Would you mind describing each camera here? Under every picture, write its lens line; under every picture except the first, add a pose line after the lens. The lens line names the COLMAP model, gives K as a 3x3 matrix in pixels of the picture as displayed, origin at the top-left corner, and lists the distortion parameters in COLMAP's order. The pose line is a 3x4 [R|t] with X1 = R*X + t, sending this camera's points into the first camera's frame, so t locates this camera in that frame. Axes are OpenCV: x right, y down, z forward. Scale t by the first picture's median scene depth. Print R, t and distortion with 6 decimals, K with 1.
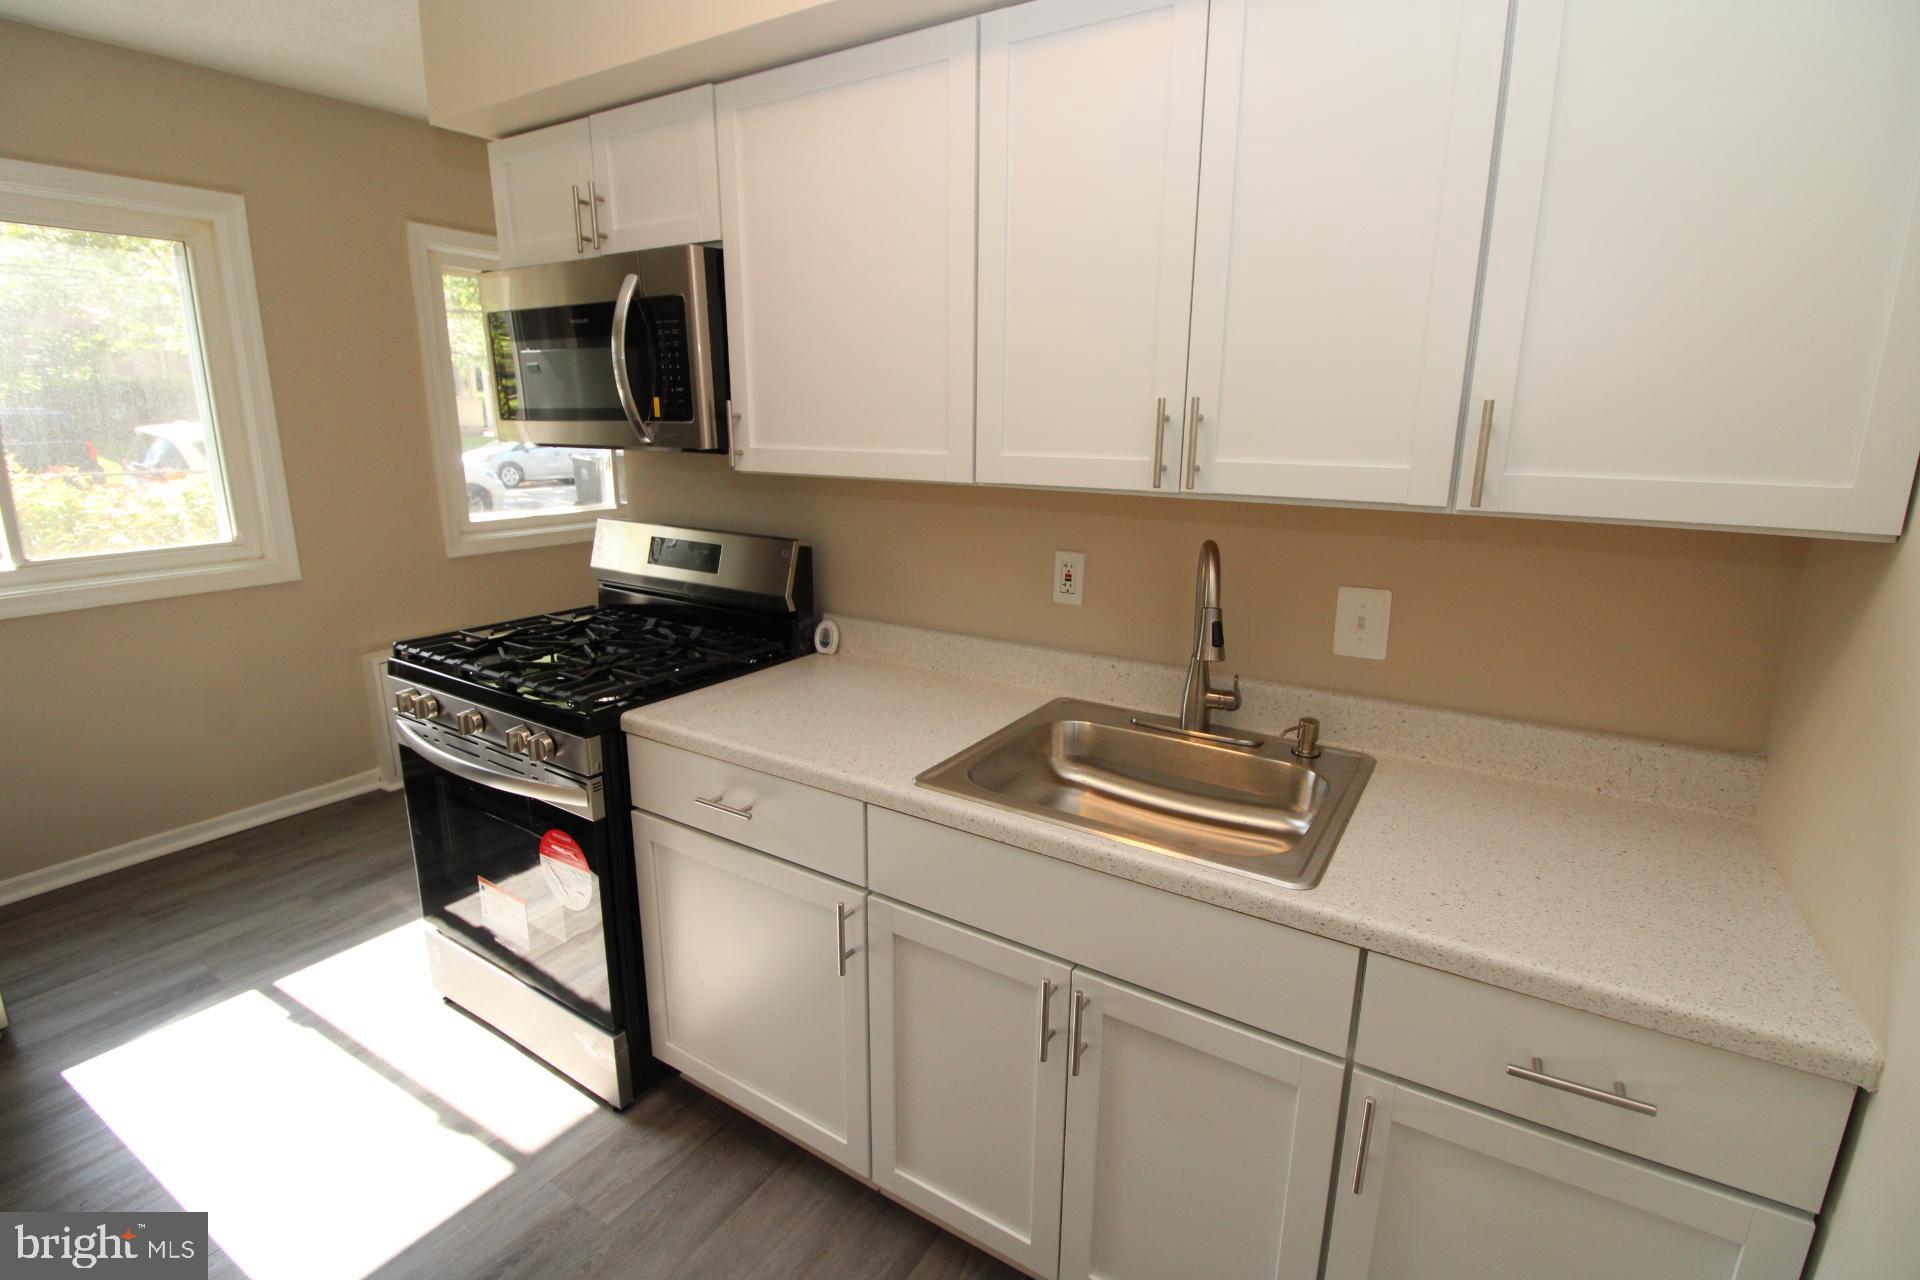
lens RADIAL K [[888.1, 0, 961.2], [0, 888.1, 629.9], [0, 0, 1]] dist [-0.005482, -0.006295]
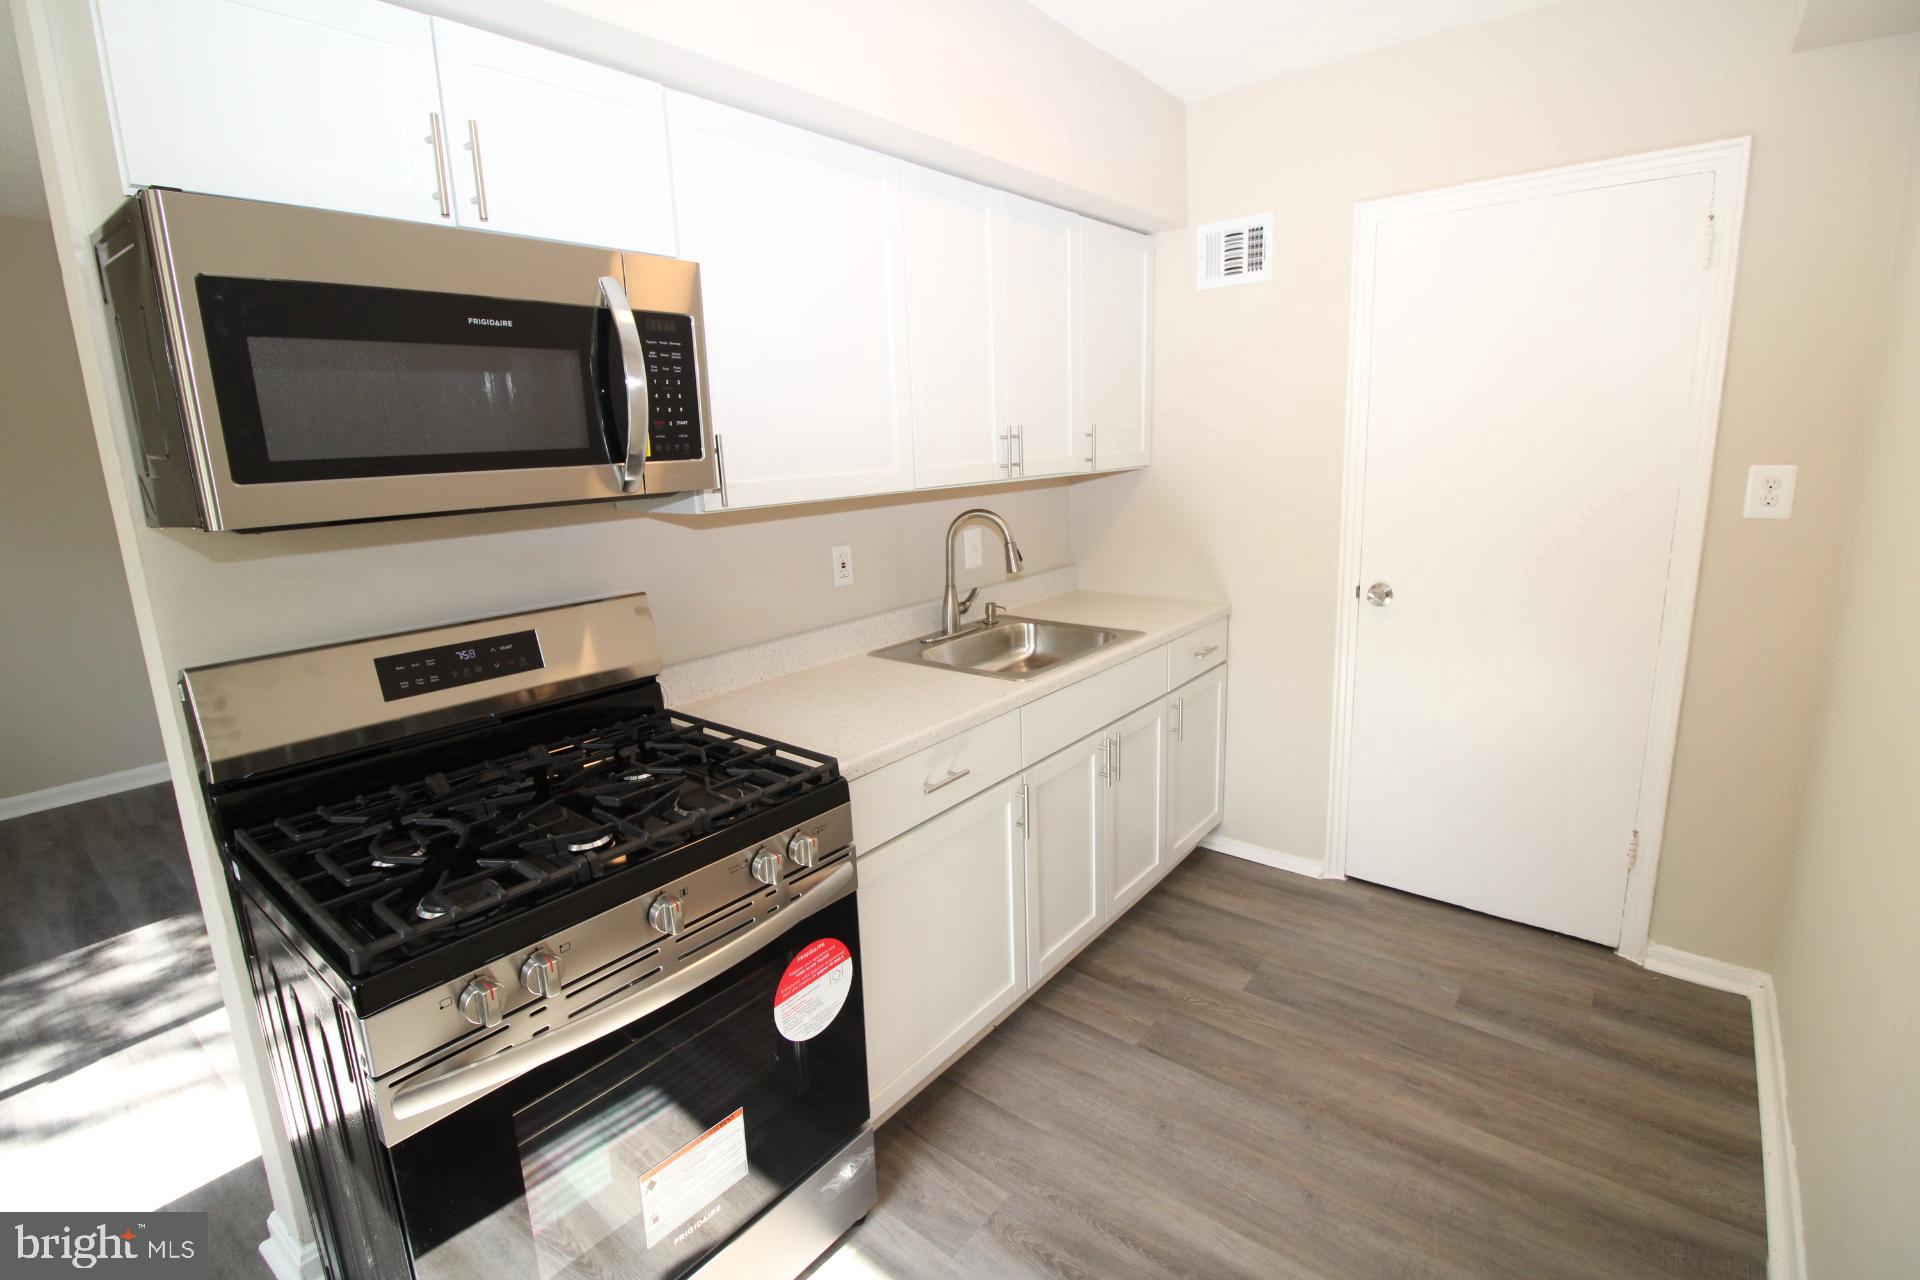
lens RADIAL K [[888.1, 0, 969.2], [0, 888.1, 629.9], [0, 0, 1]] dist [-0.005482, -0.006295]
pose [[0.120647, -0.230023, 0.965678, -1.186573], [0.264194, 0.945140, 0.192124, -0.177555], [-0.956894, 0.231947, 0.174800, 0.646369]]
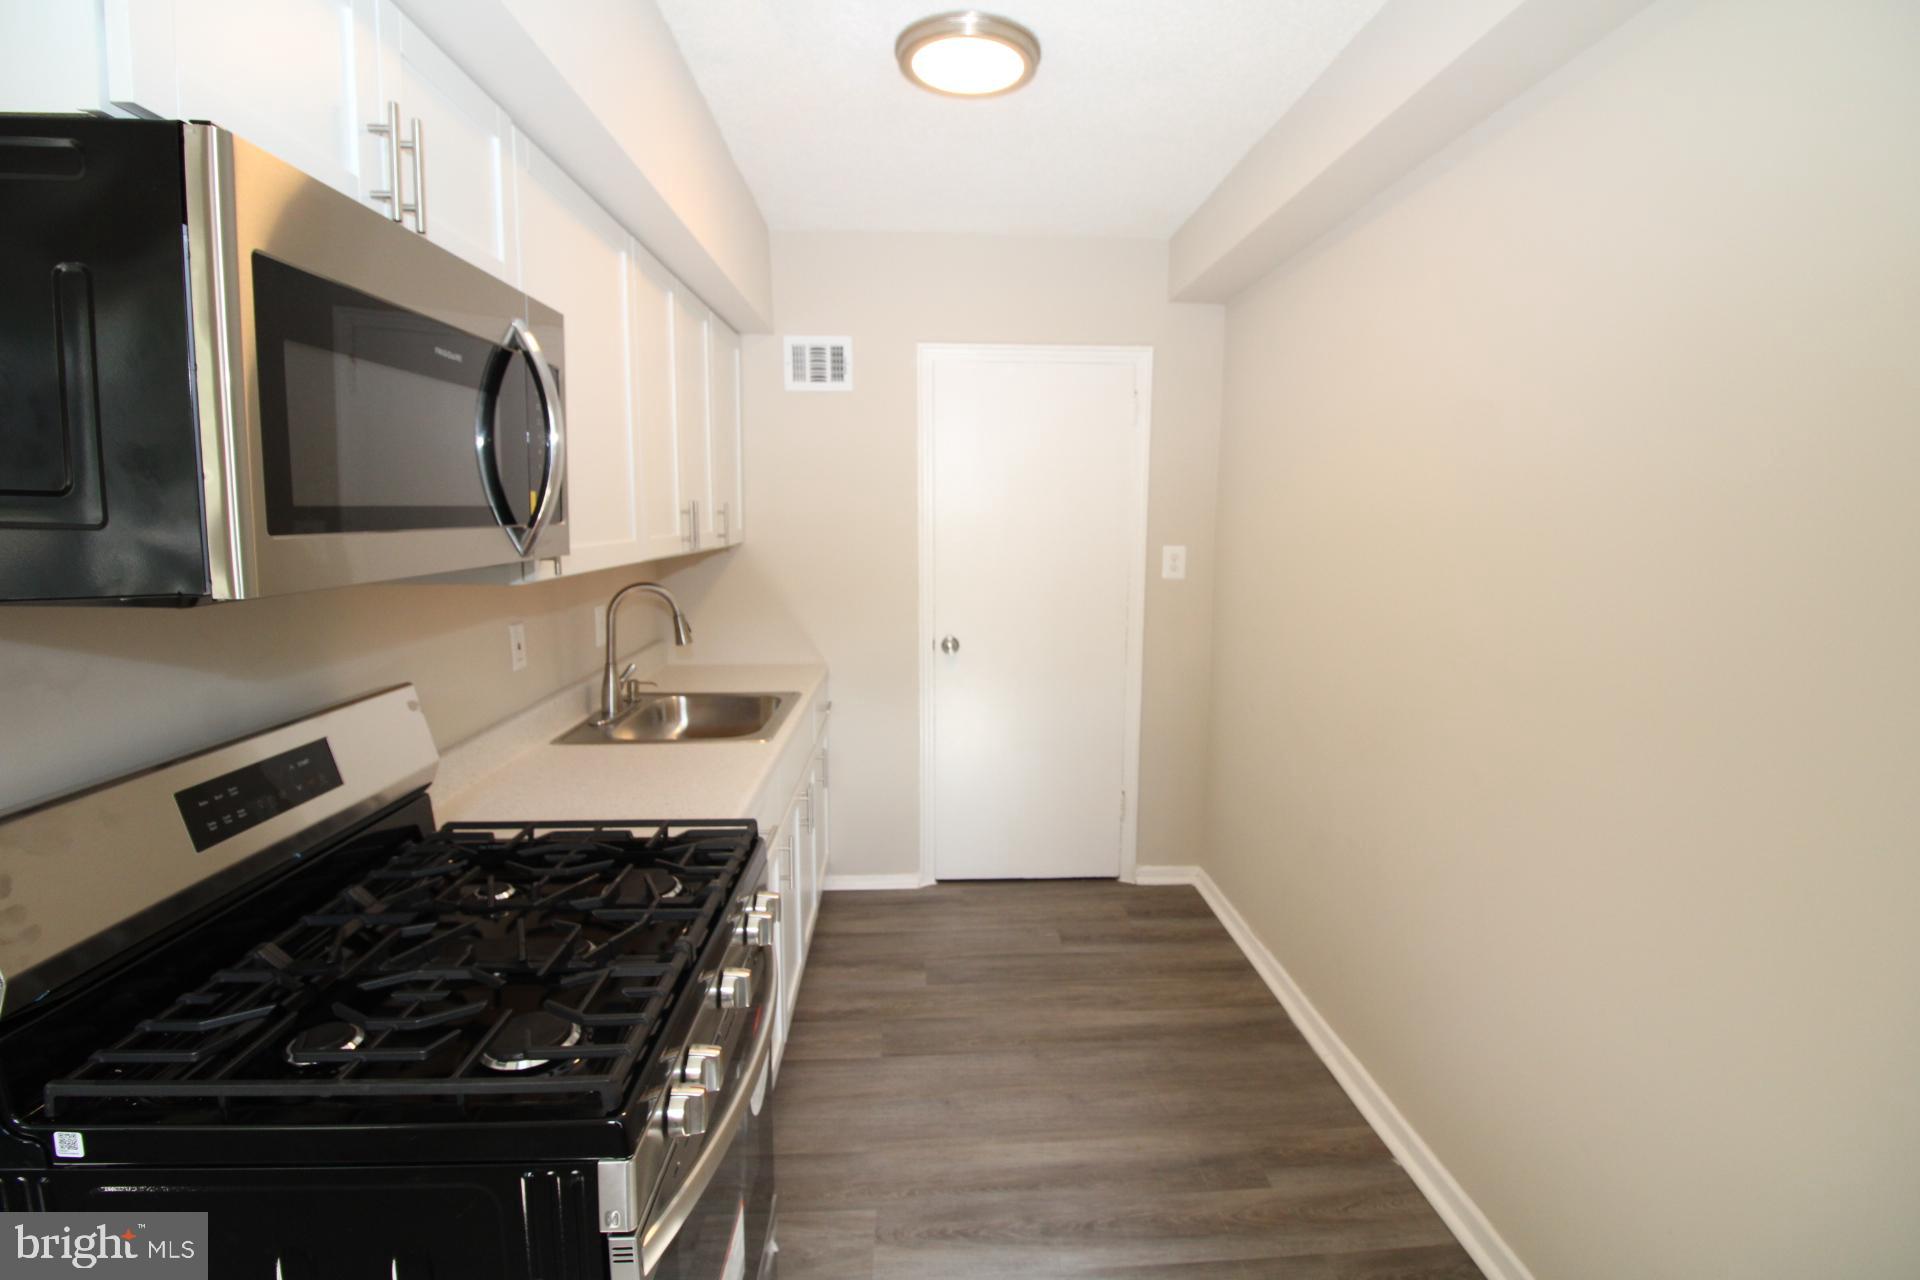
lens RADIAL K [[888.1, 0, 973.5], [0, 888.1, 632.5], [0, 0, 1]] dist [-0.005482, -0.006295]
pose [[-0.576002, -0.127742, 0.807406, -1.203667], [0.175096, 0.945510, 0.274504, -0.302276], [-0.798476, 0.299488, -0.522248, 1.176056]]
